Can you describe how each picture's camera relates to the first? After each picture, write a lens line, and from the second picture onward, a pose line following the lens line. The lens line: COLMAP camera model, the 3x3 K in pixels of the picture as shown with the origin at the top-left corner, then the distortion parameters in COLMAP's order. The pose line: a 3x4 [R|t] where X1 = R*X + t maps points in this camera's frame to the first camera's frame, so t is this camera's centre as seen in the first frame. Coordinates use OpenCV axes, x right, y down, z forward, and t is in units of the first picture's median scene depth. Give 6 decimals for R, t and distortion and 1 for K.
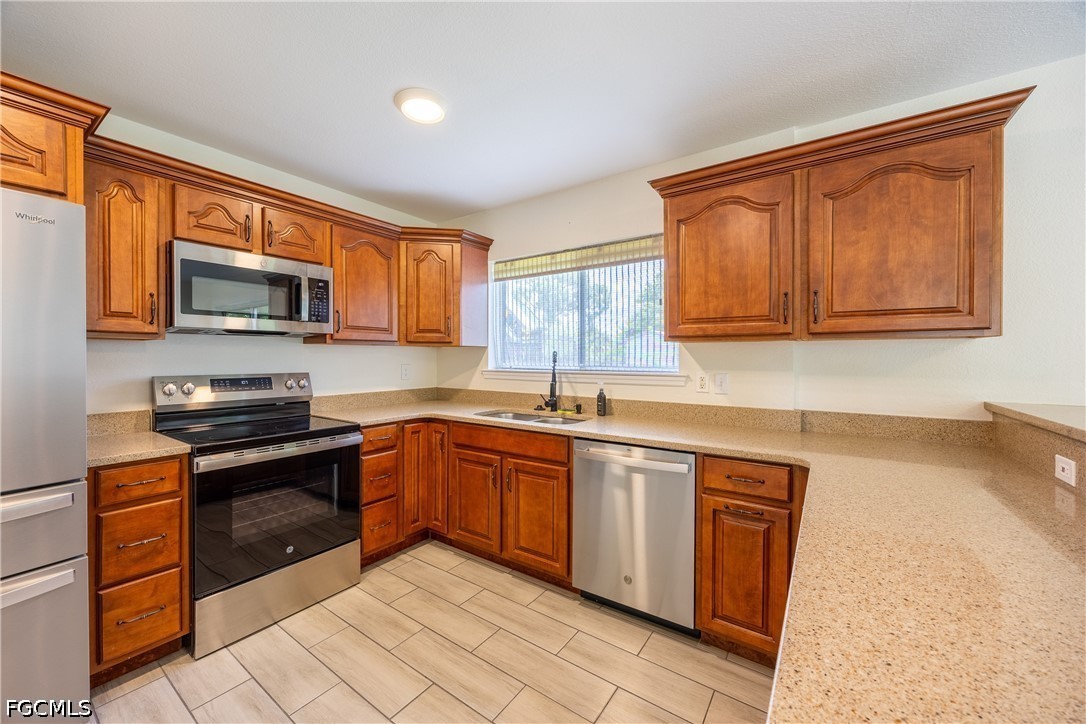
lens RADIAL K [[419.4, 0, 530.6], [0, 419.4, 355.2], [0, 0, 1]] dist [-0.000948, 0.000433]
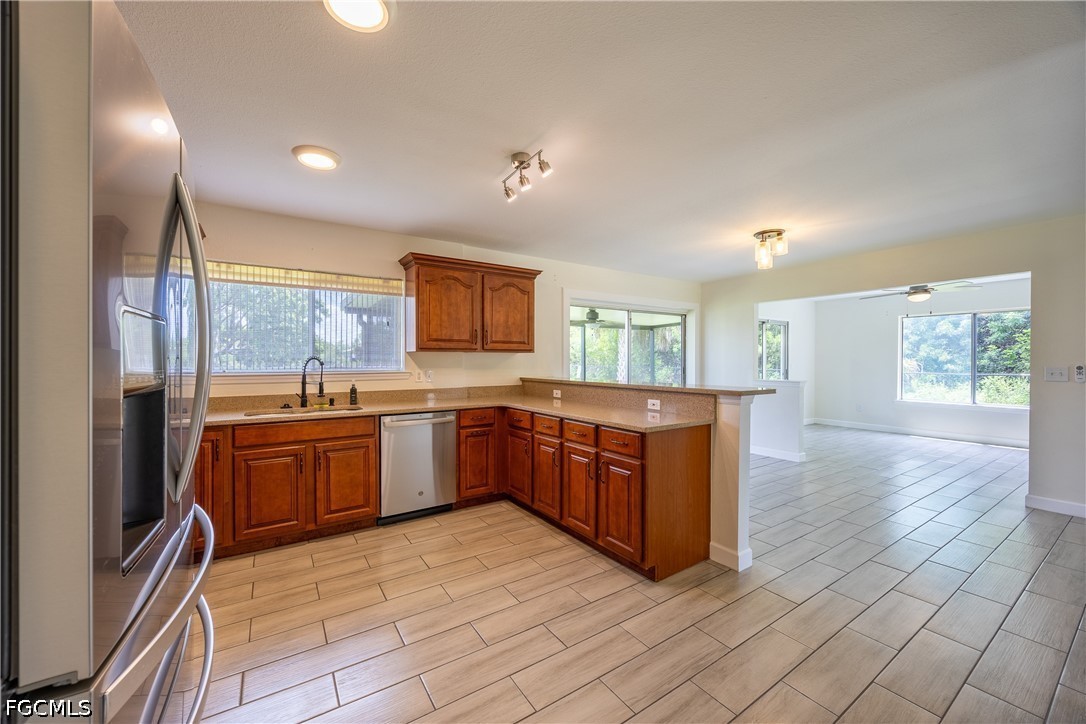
lens RADIAL K [[419.4, 0, 543.4], [0, 419.4, 355.7], [0, 0, 1]] dist [-0.000948, 0.000433]
pose [[0.349778, 0.014144, 0.936726, -1.149357], [0.002915, 0.999865, -0.016186, 0.014339], [-0.936828, 0.008392, 0.349689, -0.044807]]
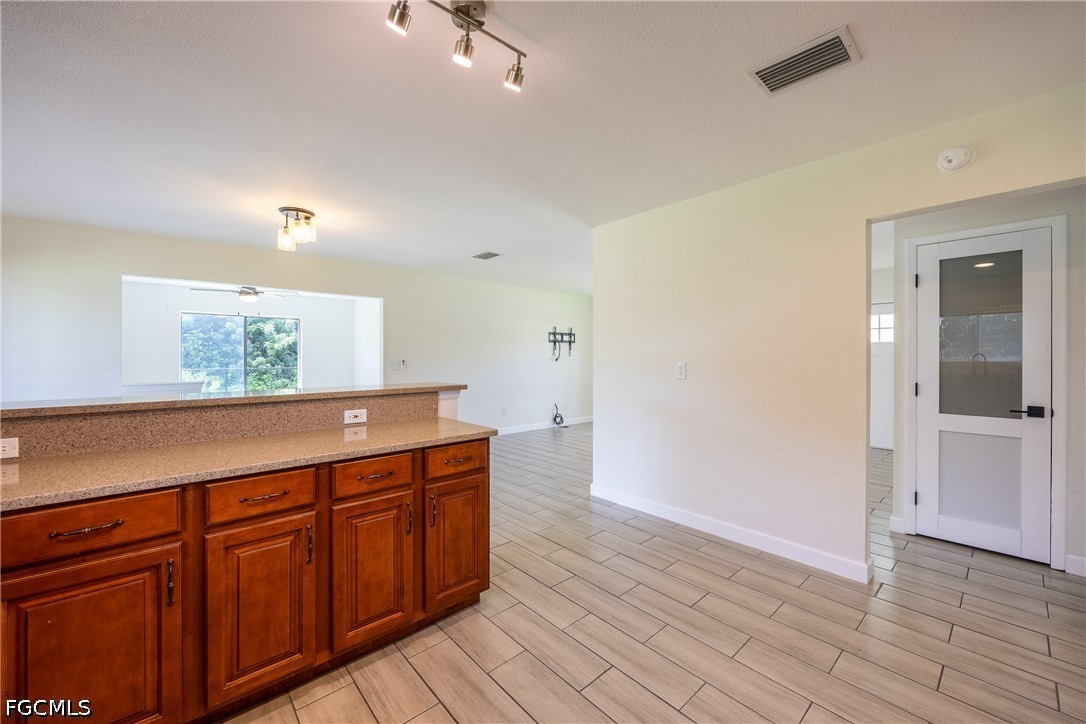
lens RADIAL K [[419.4, 0, 535.6], [0, 419.4, 353.4], [0, 0, 1]] dist [-0.000948, 0.000433]
pose [[-0.976957, 0.002219, 0.213427, -0.288625], [0.000699, 0.999974, -0.007199, 0.008360], [-0.213437, -0.006883, -0.976933, 1.107875]]
